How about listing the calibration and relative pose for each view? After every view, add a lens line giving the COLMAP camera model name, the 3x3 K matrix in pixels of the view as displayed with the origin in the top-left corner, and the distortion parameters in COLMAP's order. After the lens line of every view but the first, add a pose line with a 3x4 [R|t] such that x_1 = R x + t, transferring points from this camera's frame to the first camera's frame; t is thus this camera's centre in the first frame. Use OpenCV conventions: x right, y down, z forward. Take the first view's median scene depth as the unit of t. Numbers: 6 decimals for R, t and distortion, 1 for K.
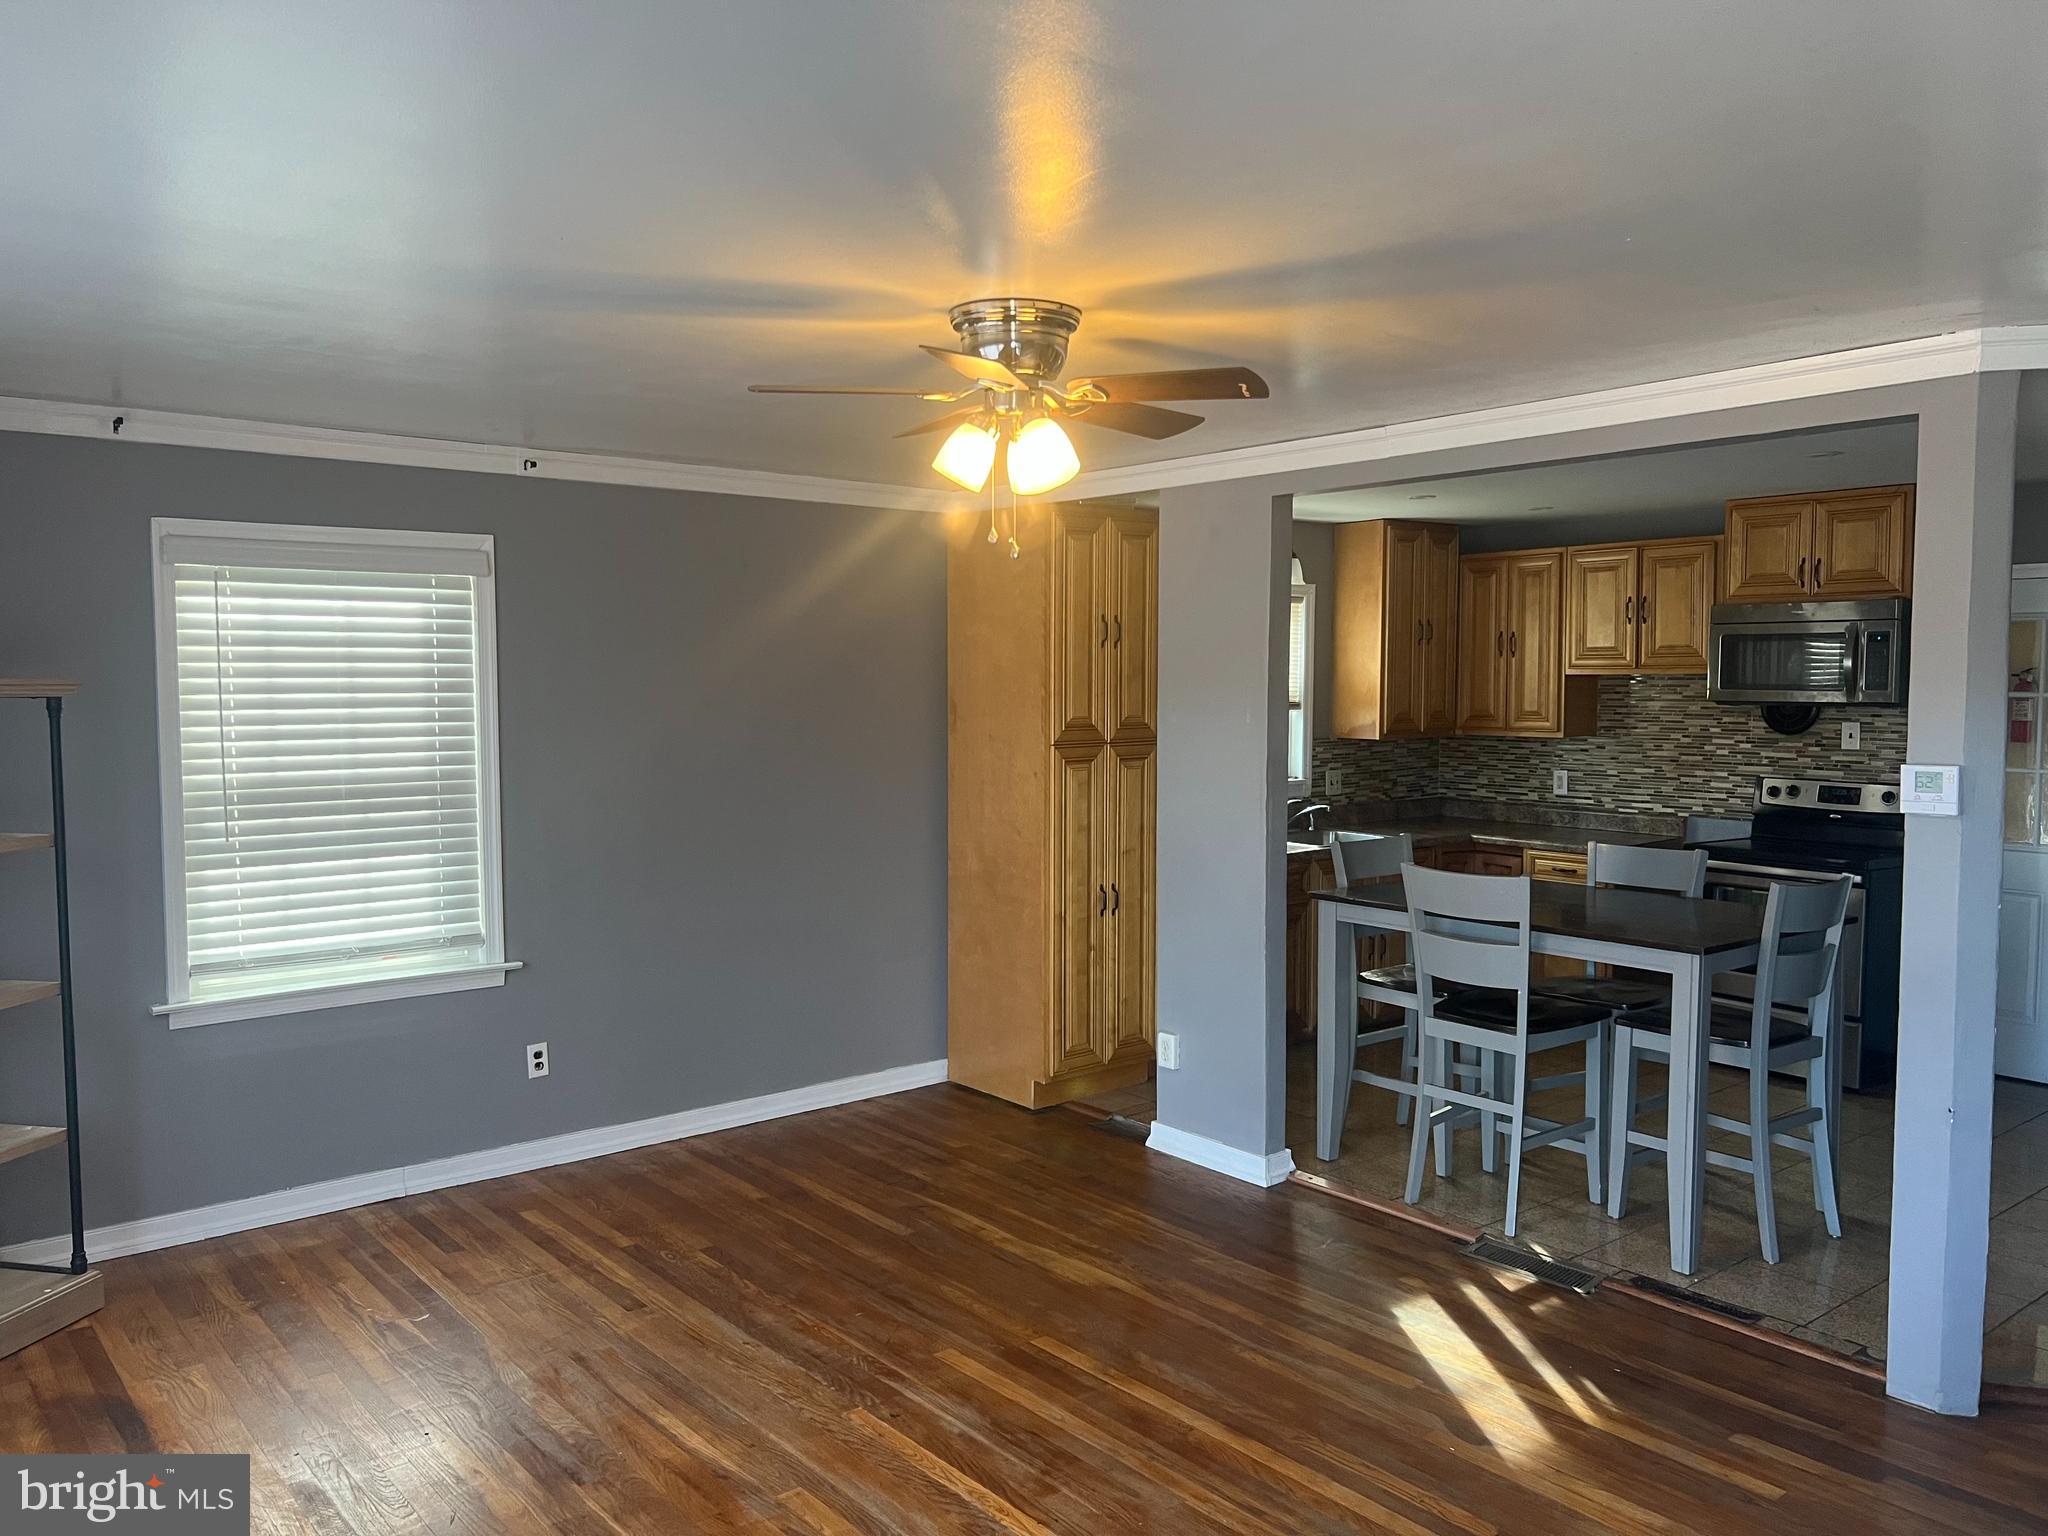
lens RADIAL K [[1517.7, 0, 1018.9], [0, 1517.7, 774.8], [0, 0, 1]] dist [0.040649, -0.066601]
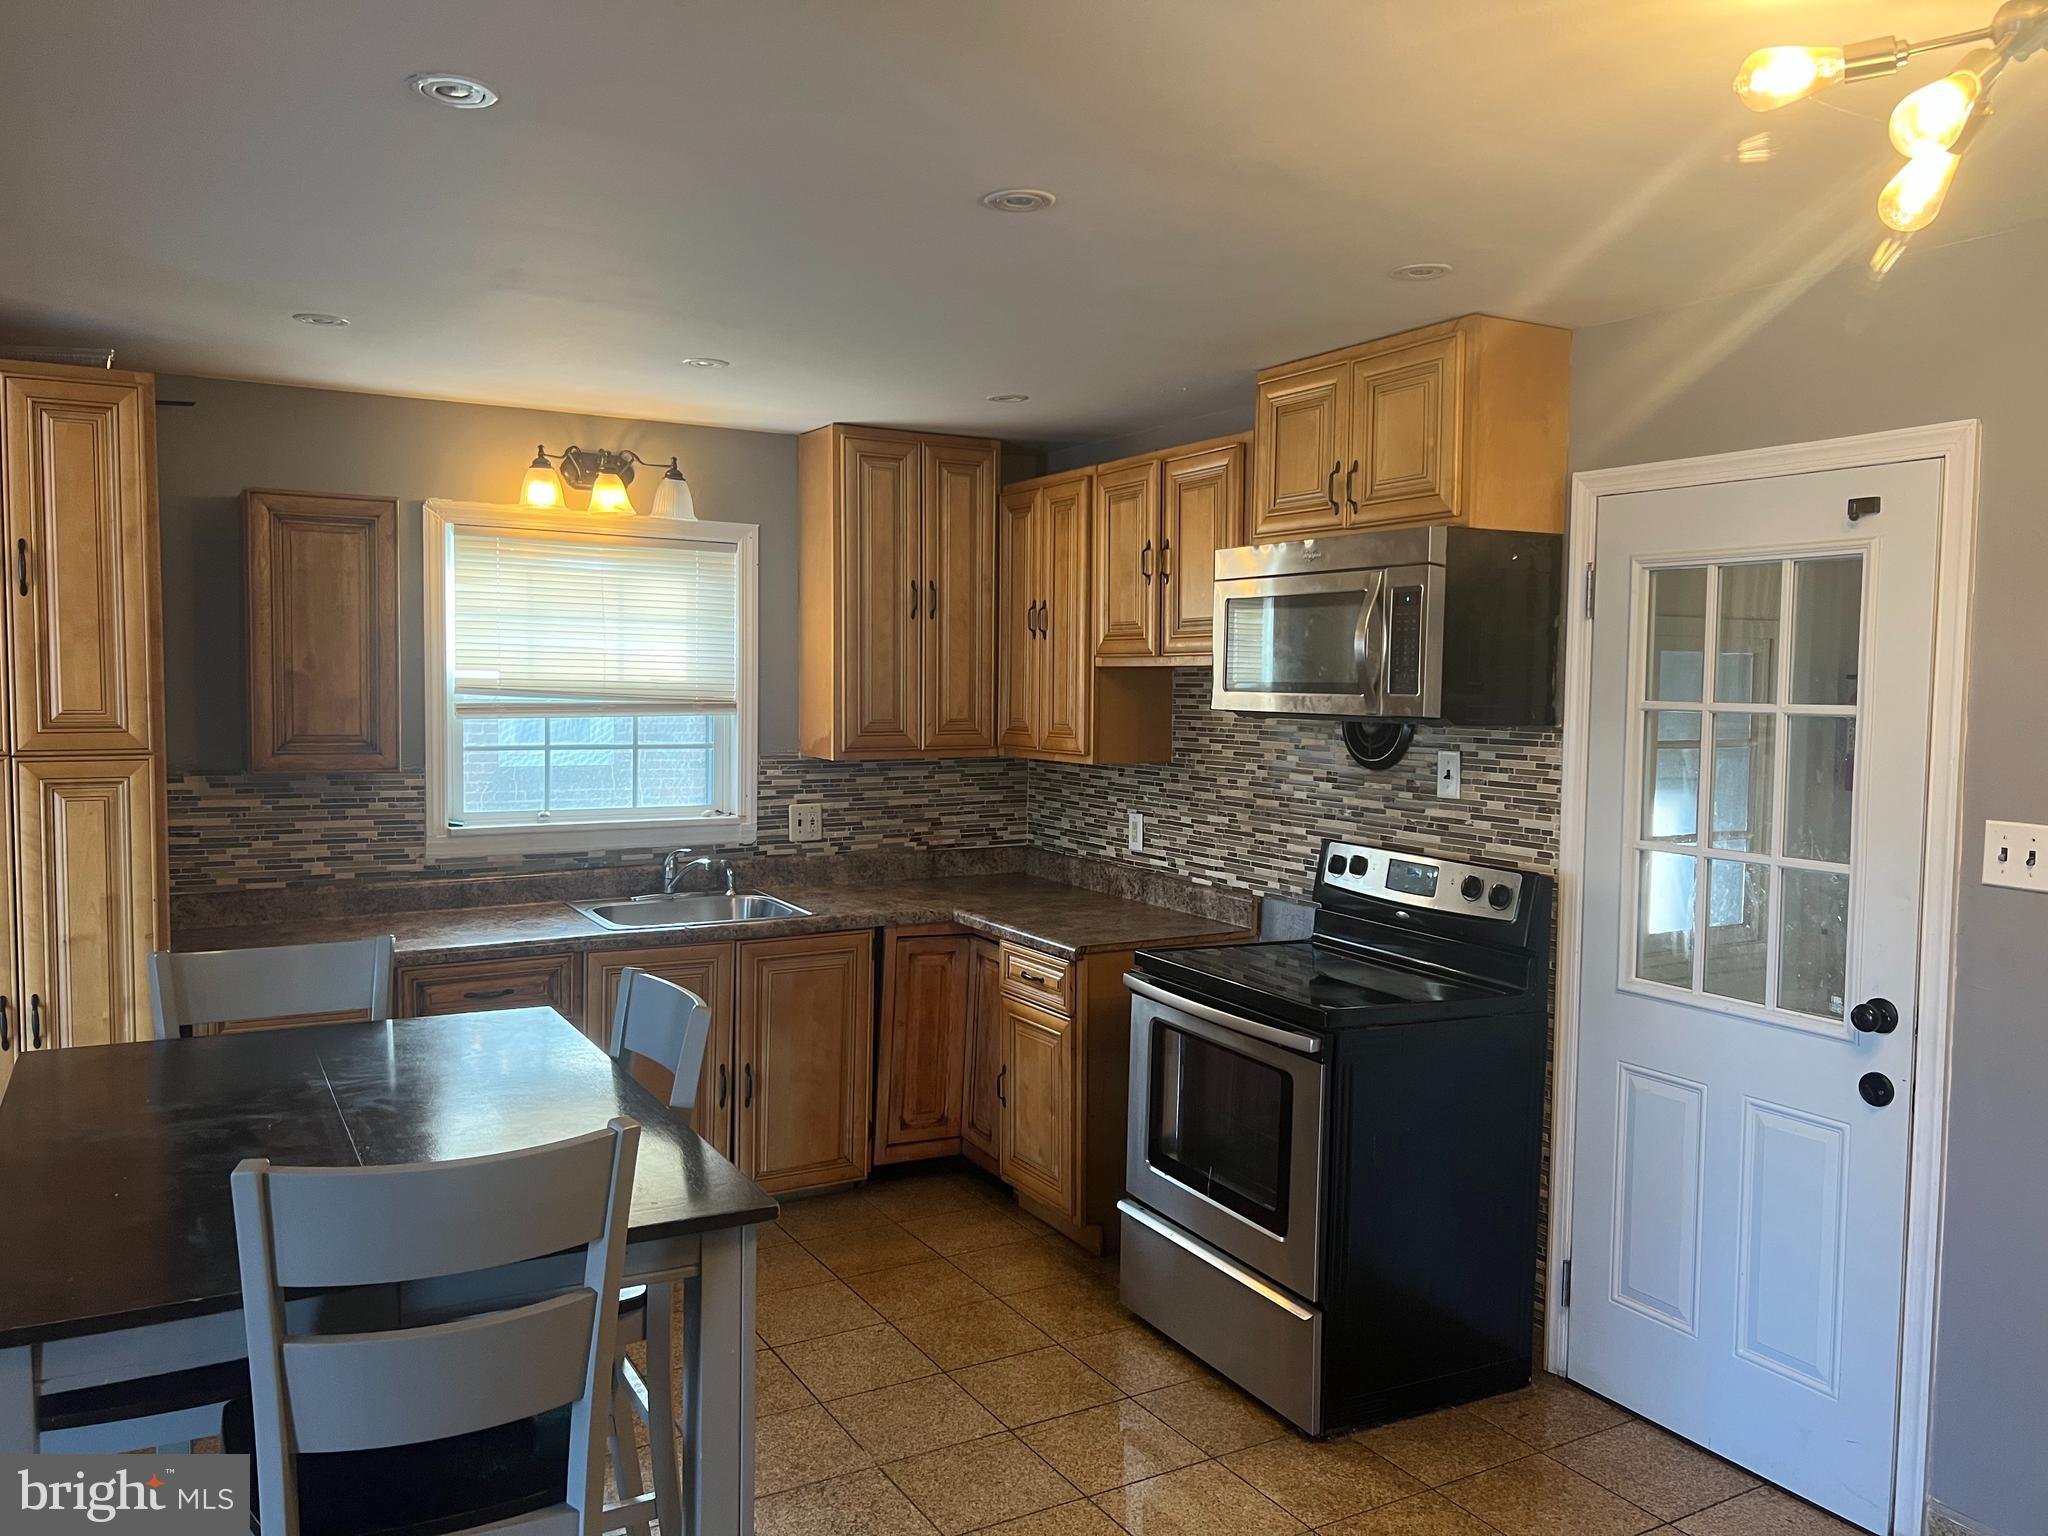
lens RADIAL K [[1517.7, 0, 1012.4], [0, 1517.7, 788.8], [0, 0, 1]] dist [0.040649, -0.066601]
pose [[0.987682, 0.026933, -0.154139, 0.434369], [-0.025939, 0.999628, 0.008457, -0.019217], [0.154310, -0.004355, 0.988013, 0.375728]]
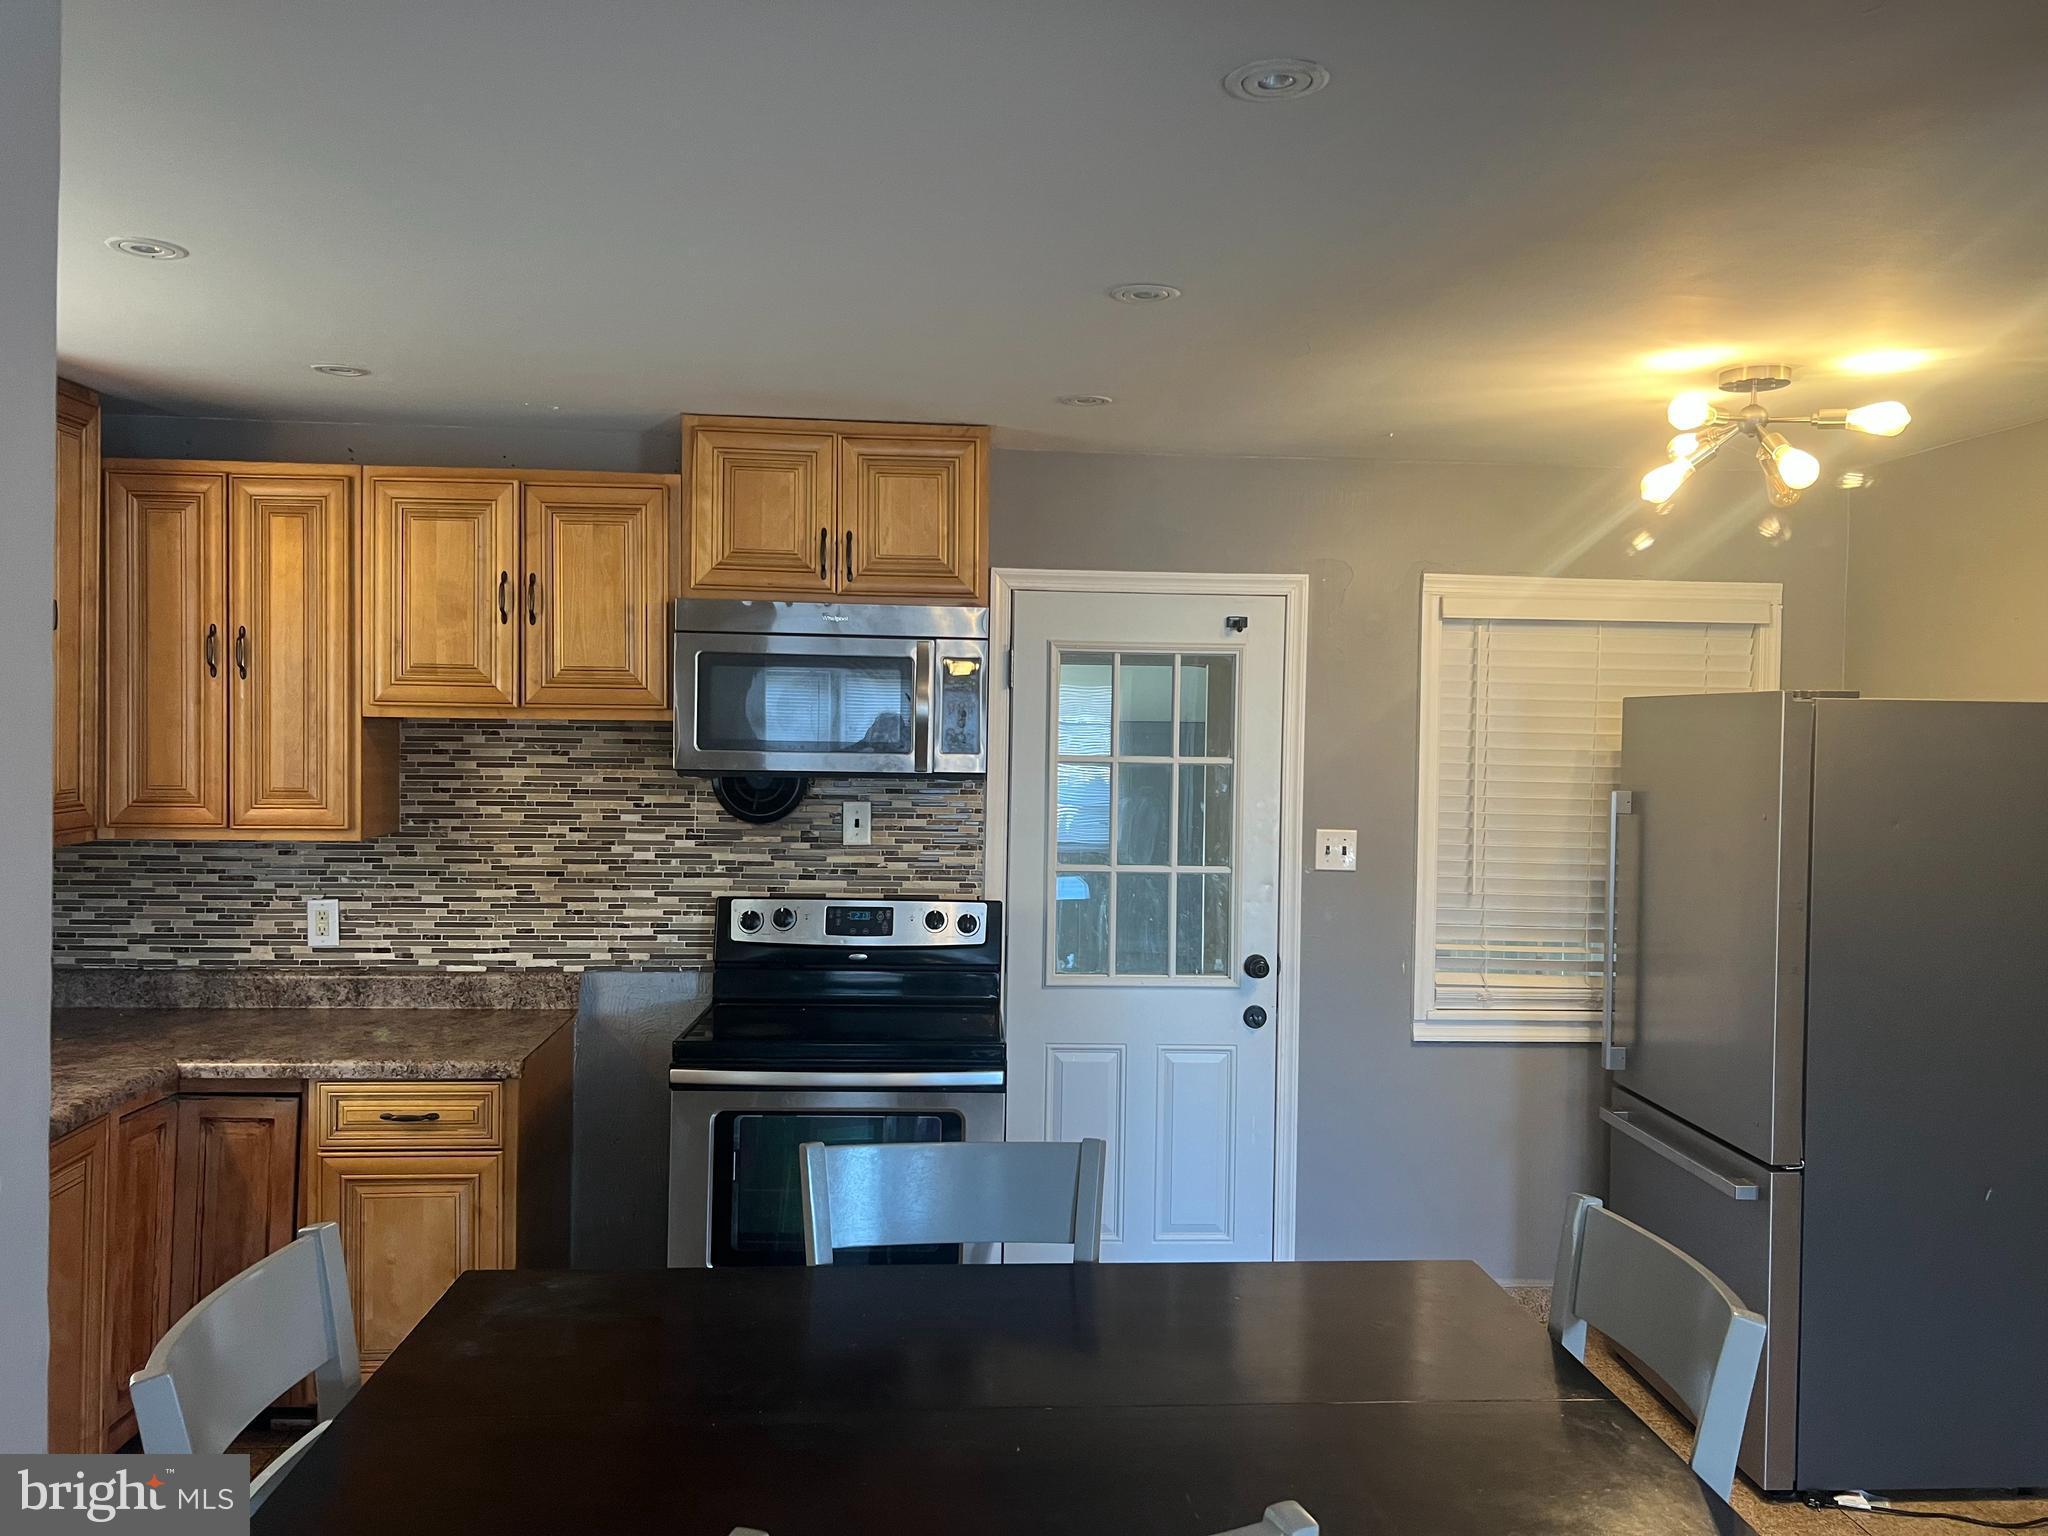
lens RADIAL K [[1517.7, 0, 1032.4], [0, 1517.7, 760.3], [0, 0, 1]] dist [0.040649, -0.066601]
pose [[0.554651, -0.004513, 0.832071, 0.061105], [0.037590, 0.999100, -0.019638, -0.033694], [-0.831233, 0.042170, 0.554322, 0.547444]]
